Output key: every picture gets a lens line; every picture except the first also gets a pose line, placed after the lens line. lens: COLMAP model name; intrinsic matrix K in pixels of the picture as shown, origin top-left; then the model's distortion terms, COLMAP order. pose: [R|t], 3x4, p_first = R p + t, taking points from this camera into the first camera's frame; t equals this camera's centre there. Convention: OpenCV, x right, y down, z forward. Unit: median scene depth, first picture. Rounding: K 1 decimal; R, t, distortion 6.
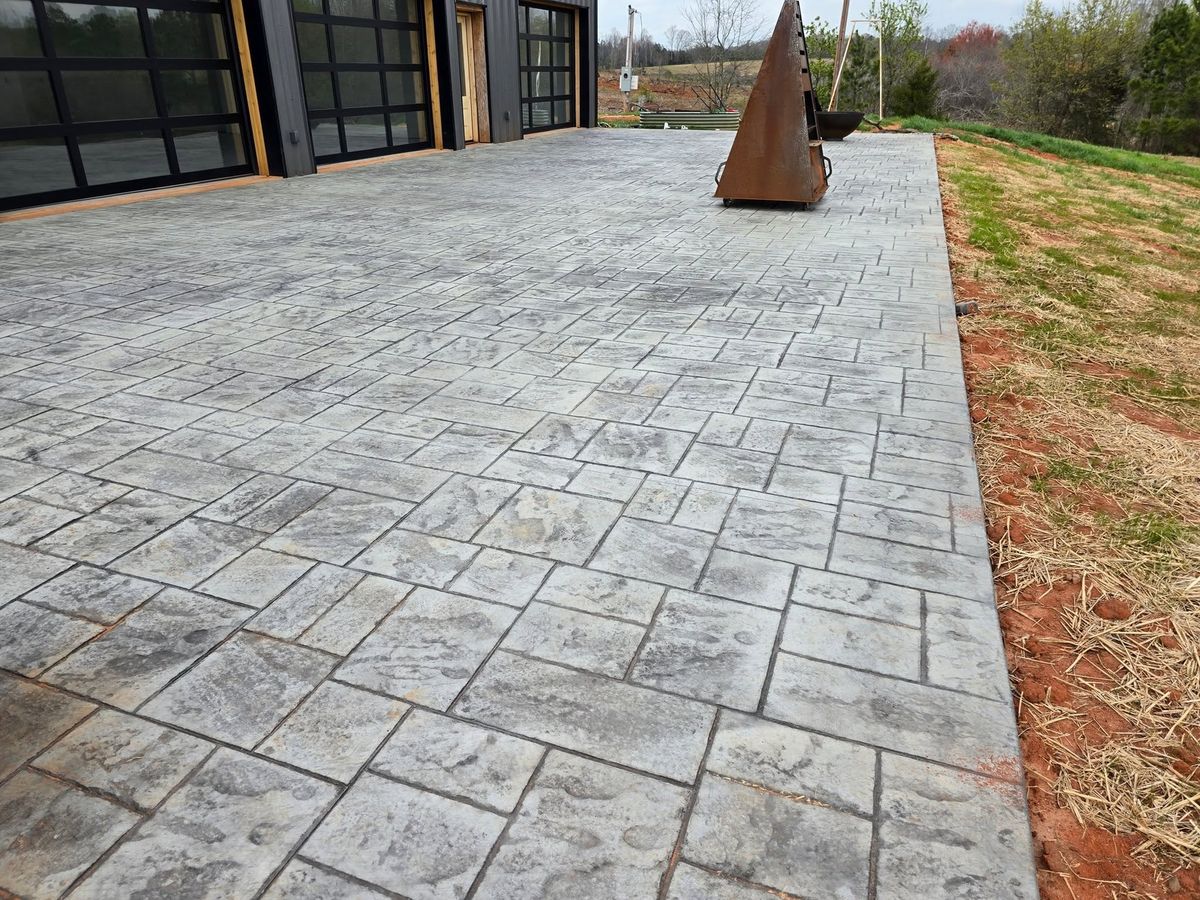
lens RADIAL K [[816.2, 0, 590.7], [0, 816.2, 449.0], [0, 0, 1]] dist [0.061225, -0.063592]
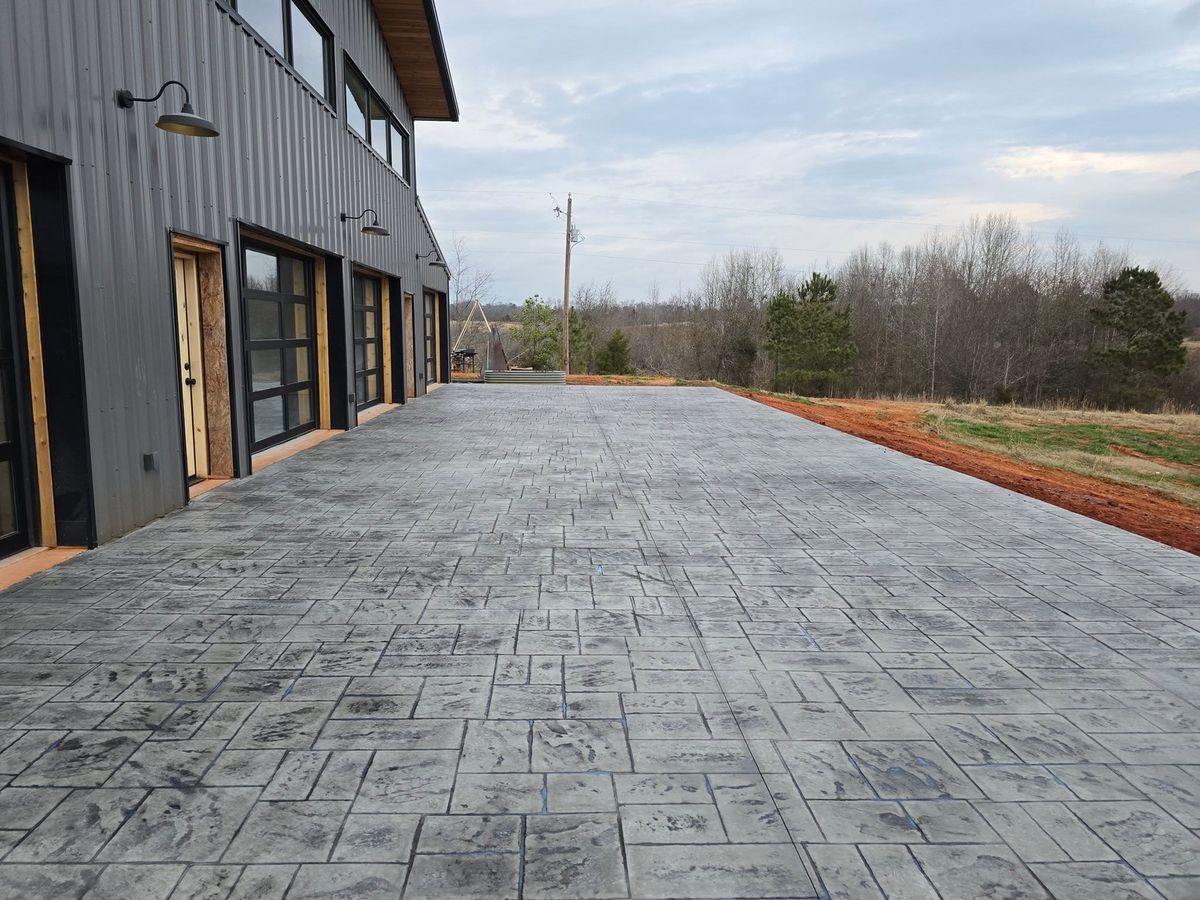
lens RADIAL K [[816.2, 0, 593.3], [0, 816.2, 456.5], [0, 0, 1]] dist [0.061225, -0.063592]
pose [[0.924338, -0.043024, 0.379142, -0.434273], [0.144680, 0.958946, -0.243905, 0.035837], [-0.353083, 0.280305, 0.892615, -0.135612]]
